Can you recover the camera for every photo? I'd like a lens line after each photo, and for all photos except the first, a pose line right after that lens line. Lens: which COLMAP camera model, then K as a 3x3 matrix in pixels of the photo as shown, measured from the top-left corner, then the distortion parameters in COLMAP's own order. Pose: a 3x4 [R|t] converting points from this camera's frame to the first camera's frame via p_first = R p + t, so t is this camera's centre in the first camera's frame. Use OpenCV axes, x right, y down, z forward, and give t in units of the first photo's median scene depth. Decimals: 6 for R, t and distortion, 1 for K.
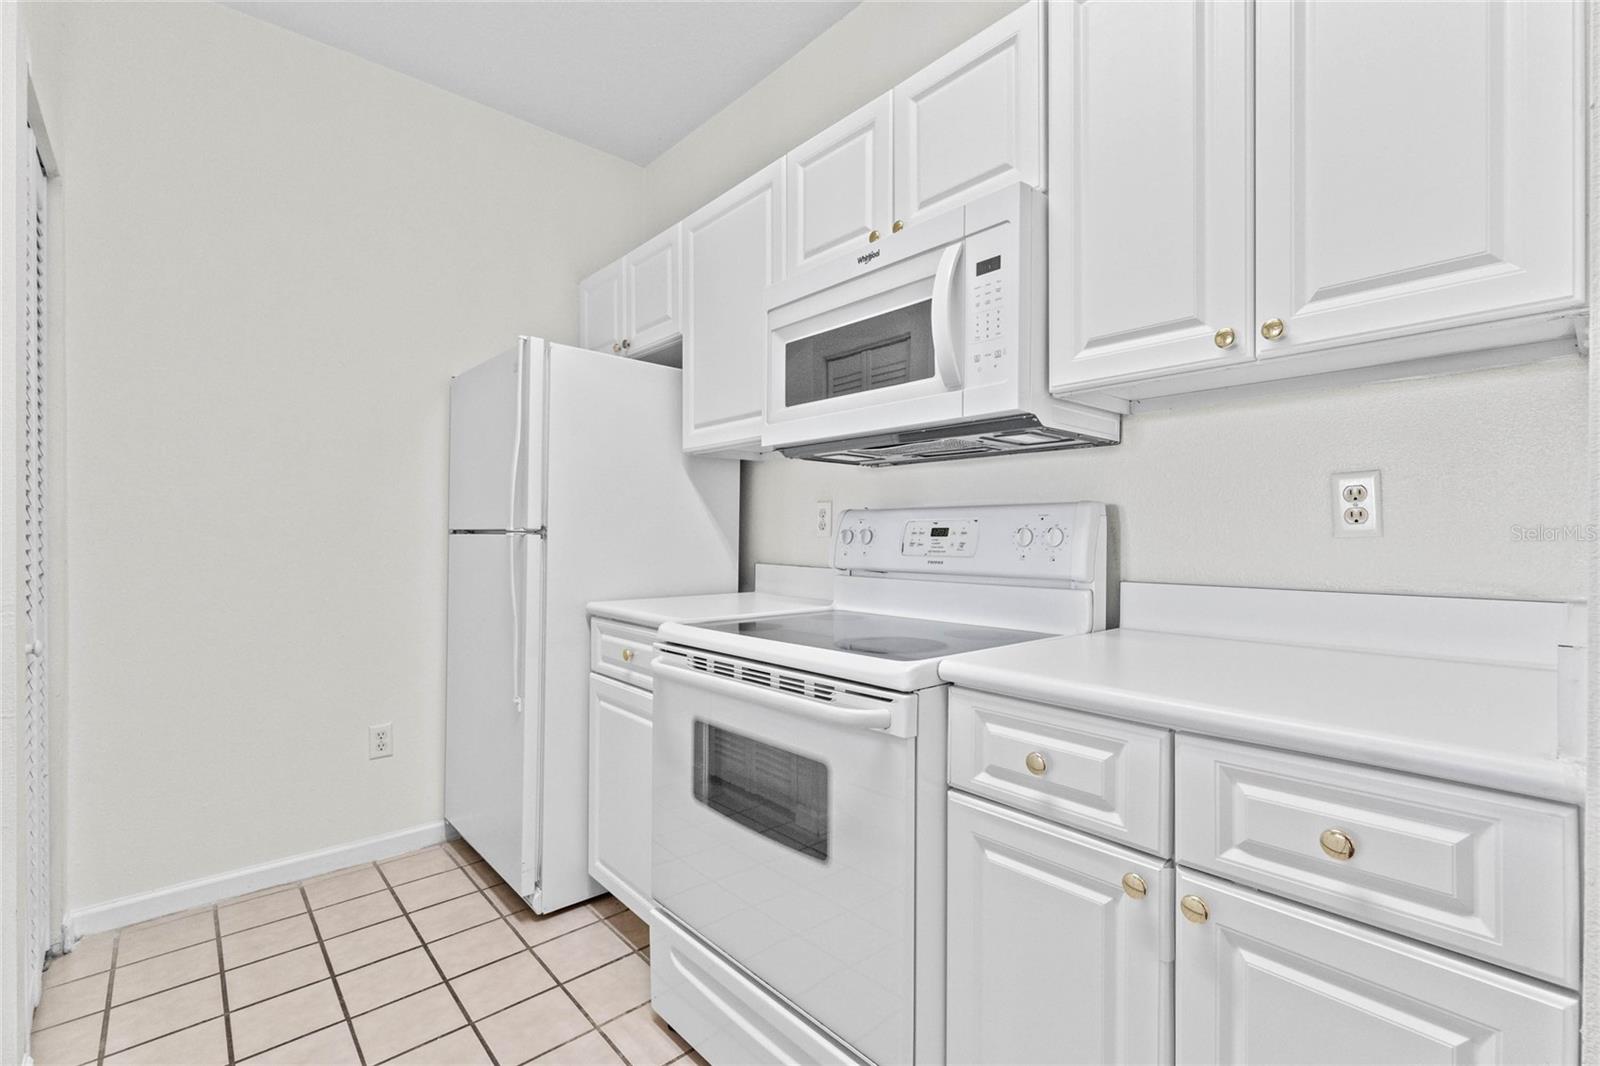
lens RADIAL K [[696.3, 0, 796.3], [0, 696.3, 530.7], [0, 0, 1]] dist [-0.001050, 0.001015]
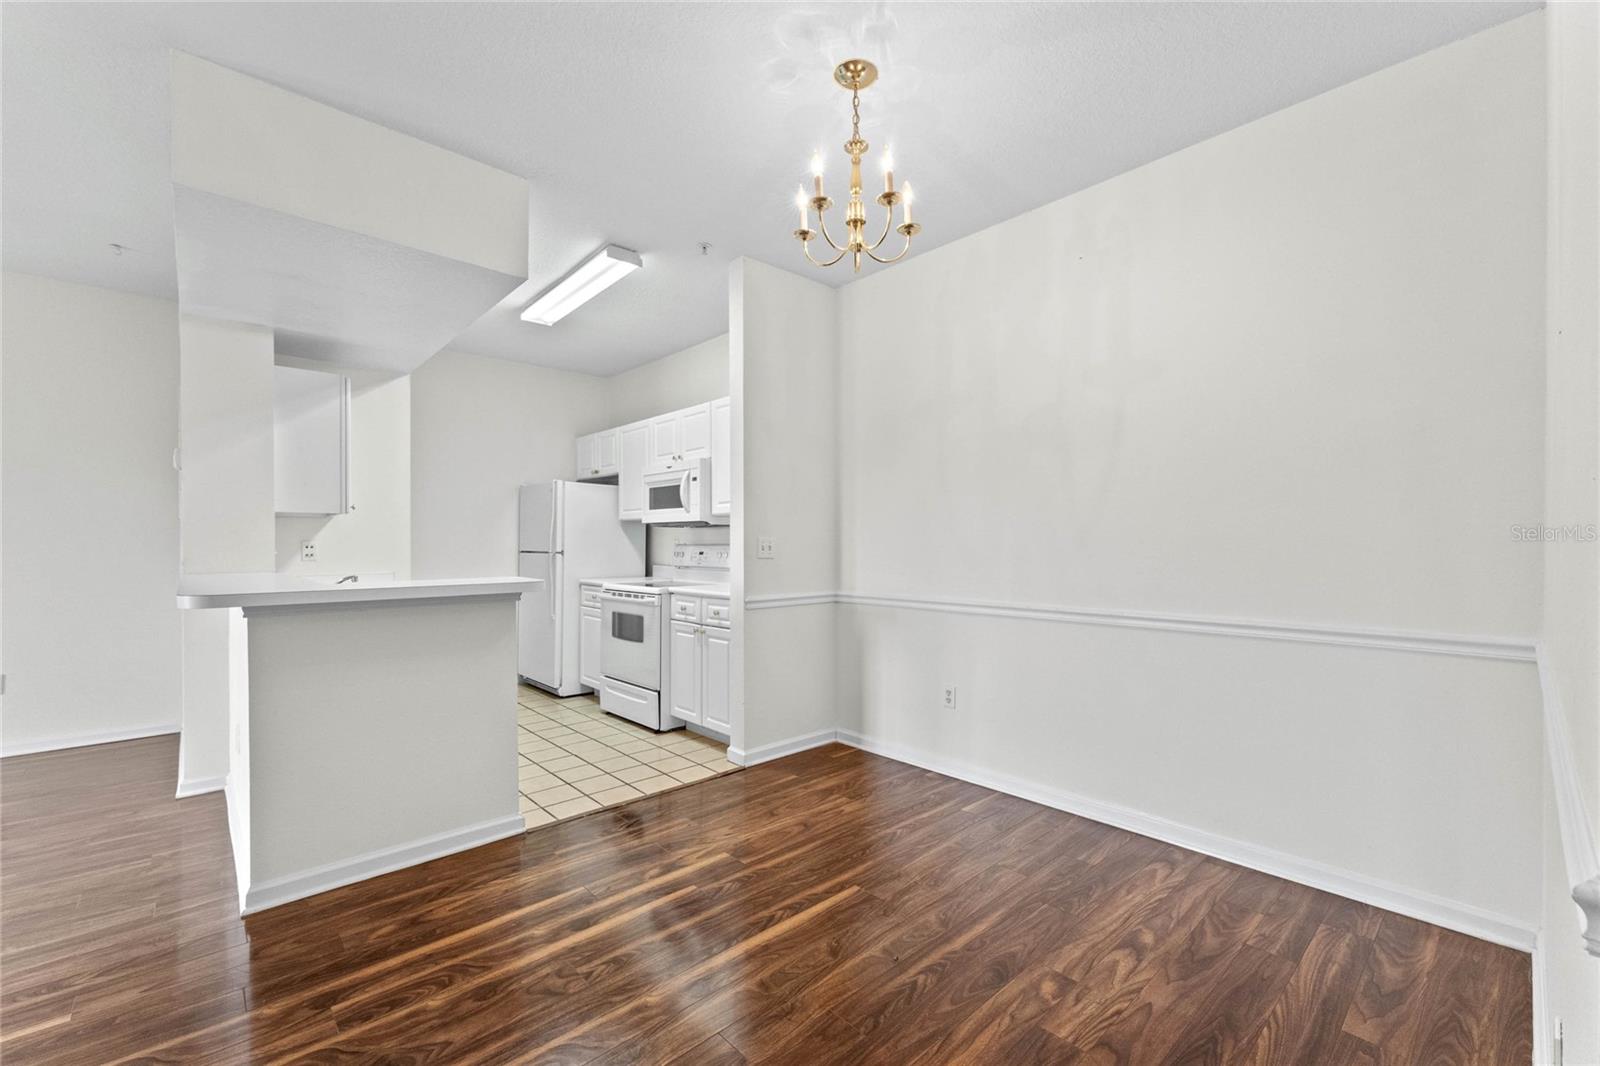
lens RADIAL K [[668.3, 0, 811.4], [0, 668.3, 536.8], [0, 0, 1]] dist [0.000493, -0.001088]
pose [[0.999298, -0.003329, 0.037323, 0.617396], [0.003445, 0.999989, -0.003043, -0.061791], [-0.037312, 0.003169, 0.999299, -1.998319]]
